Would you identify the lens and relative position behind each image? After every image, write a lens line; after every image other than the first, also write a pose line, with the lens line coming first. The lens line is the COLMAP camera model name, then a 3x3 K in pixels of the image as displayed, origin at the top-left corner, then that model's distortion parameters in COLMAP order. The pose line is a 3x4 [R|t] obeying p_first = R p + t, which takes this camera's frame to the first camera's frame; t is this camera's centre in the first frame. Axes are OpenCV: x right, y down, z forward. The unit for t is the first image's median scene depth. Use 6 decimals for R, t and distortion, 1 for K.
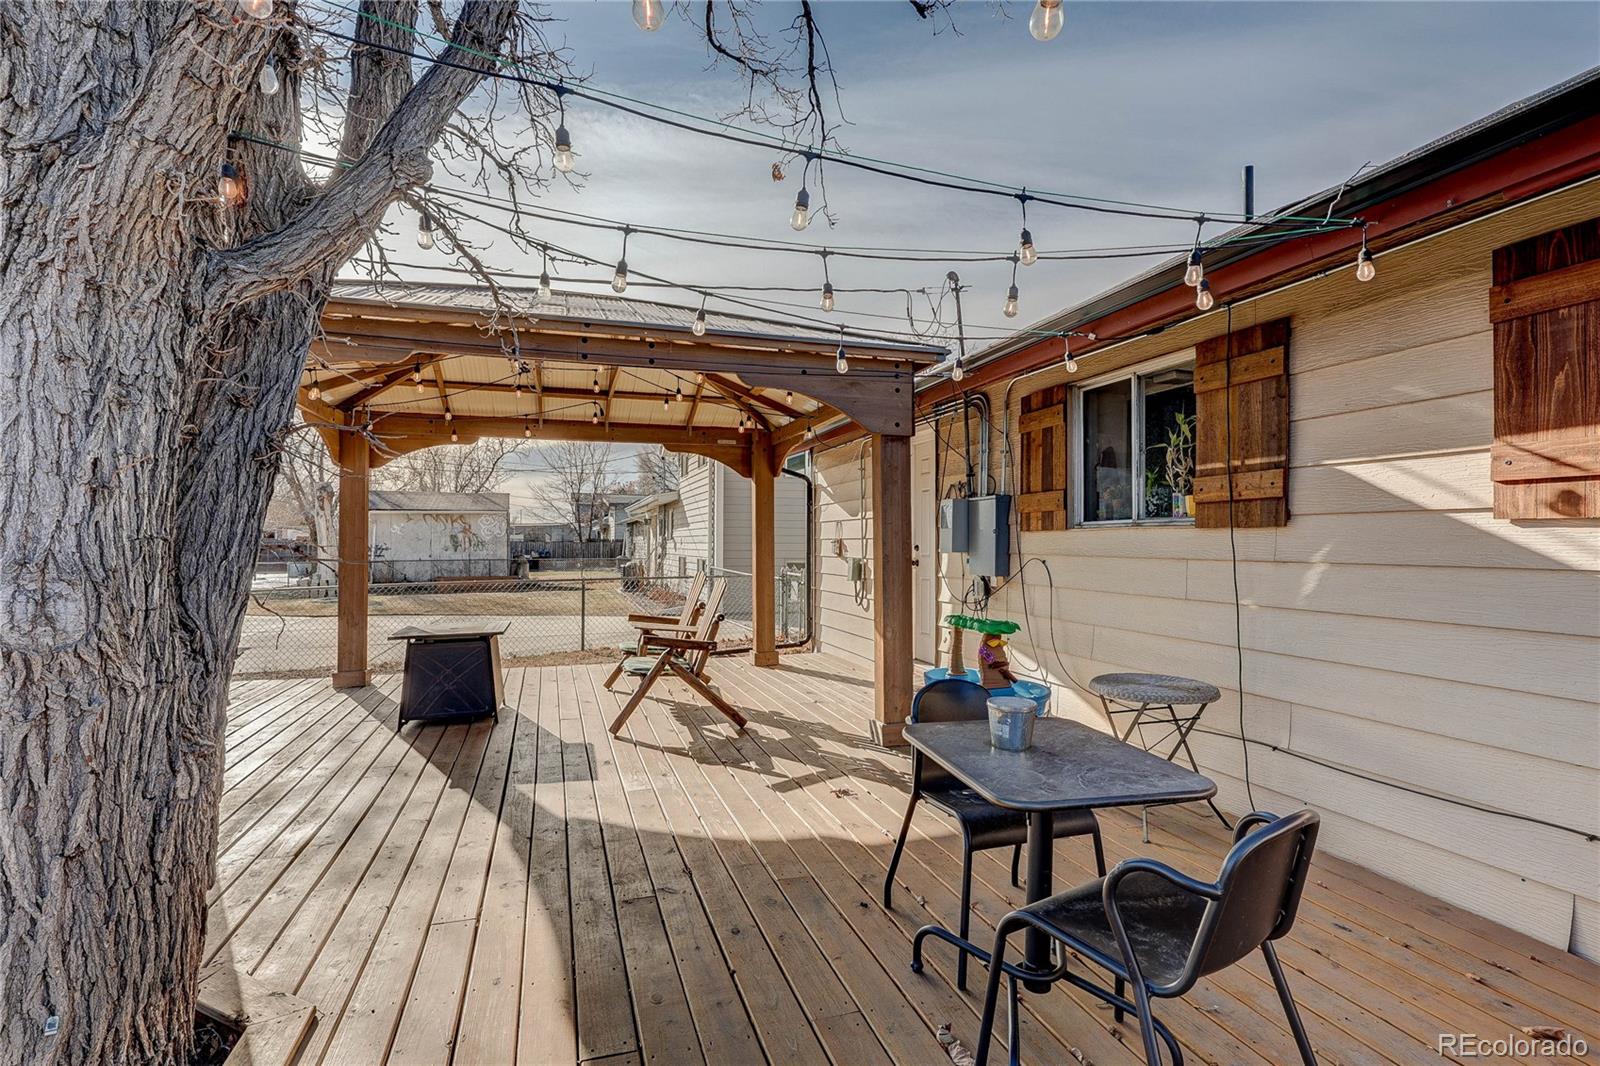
lens RADIAL K [[760.3, 0, 798.1], [0, 760.3, 533.4], [0, 0, 1]] dist [-0.004412, 0.000618]
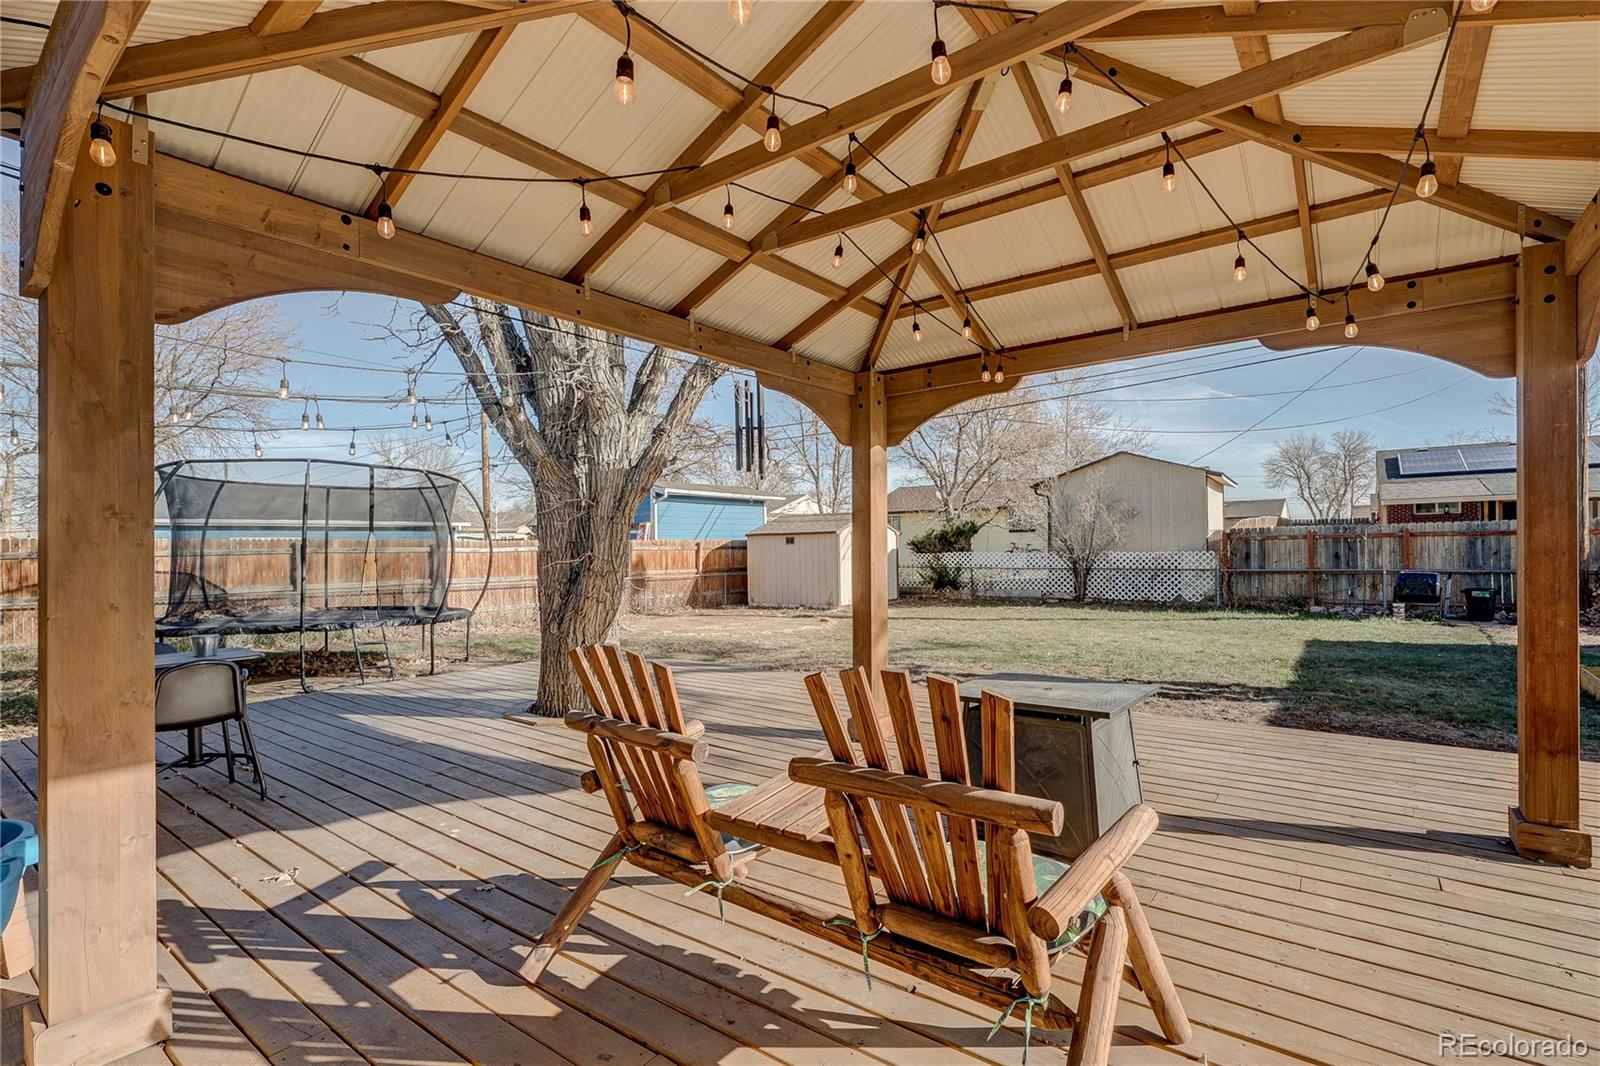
lens RADIAL K [[760.3, 0, 797.7], [0, 760.3, 541.6], [0, 0, 1]] dist [-0.004412, 0.000618]
pose [[-0.829311, 0.007216, -0.558741, 0.046003], [0.019698, 0.999673, -0.016325, 0.018574], [0.558440, -0.024544, -0.829182, 1.719343]]
